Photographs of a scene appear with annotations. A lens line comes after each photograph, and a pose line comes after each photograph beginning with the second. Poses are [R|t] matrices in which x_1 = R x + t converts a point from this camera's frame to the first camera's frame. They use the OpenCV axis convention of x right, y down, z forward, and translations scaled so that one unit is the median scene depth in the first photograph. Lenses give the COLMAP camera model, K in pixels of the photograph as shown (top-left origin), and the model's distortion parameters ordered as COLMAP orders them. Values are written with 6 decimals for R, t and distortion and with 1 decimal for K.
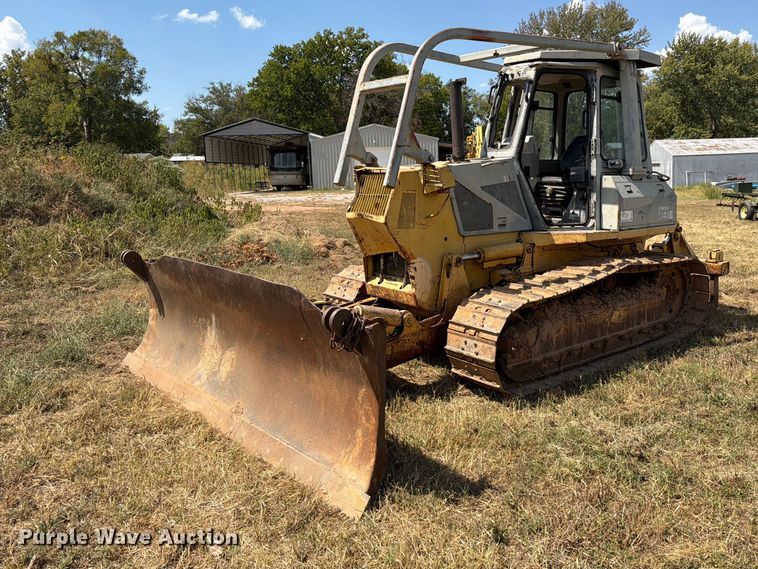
lens RADIAL K [[623.1, 0, 441.2], [0, 623.1, 252.2], [0, 0, 1]] dist [0.027451, -0.034909]
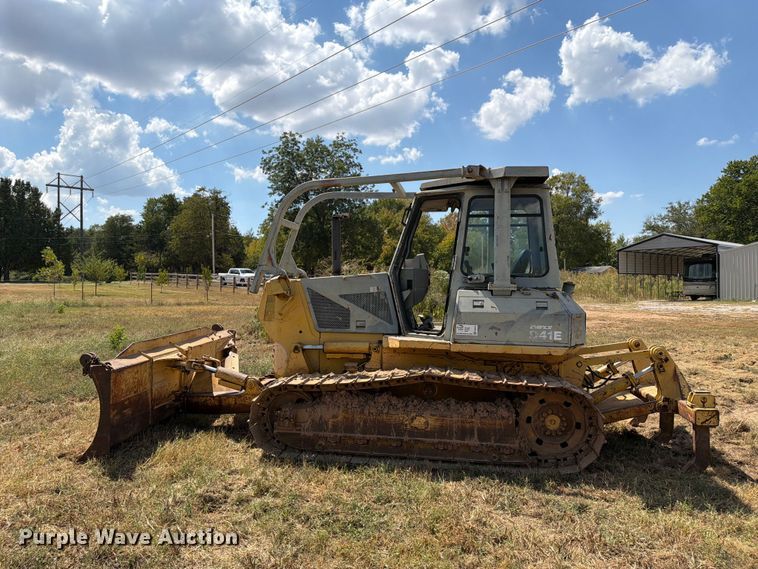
lens RADIAL K [[534.0, 0, 382.8], [0, 534.0, 290.0], [0, 0, 1]] dist [0.025367, -0.034013]
pose [[0.626323, 0.027322, -0.779084, 0.112254], [-0.112973, 0.992017, -0.056031, -0.007298], [0.771334, 0.123109, 0.624410, 0.042966]]
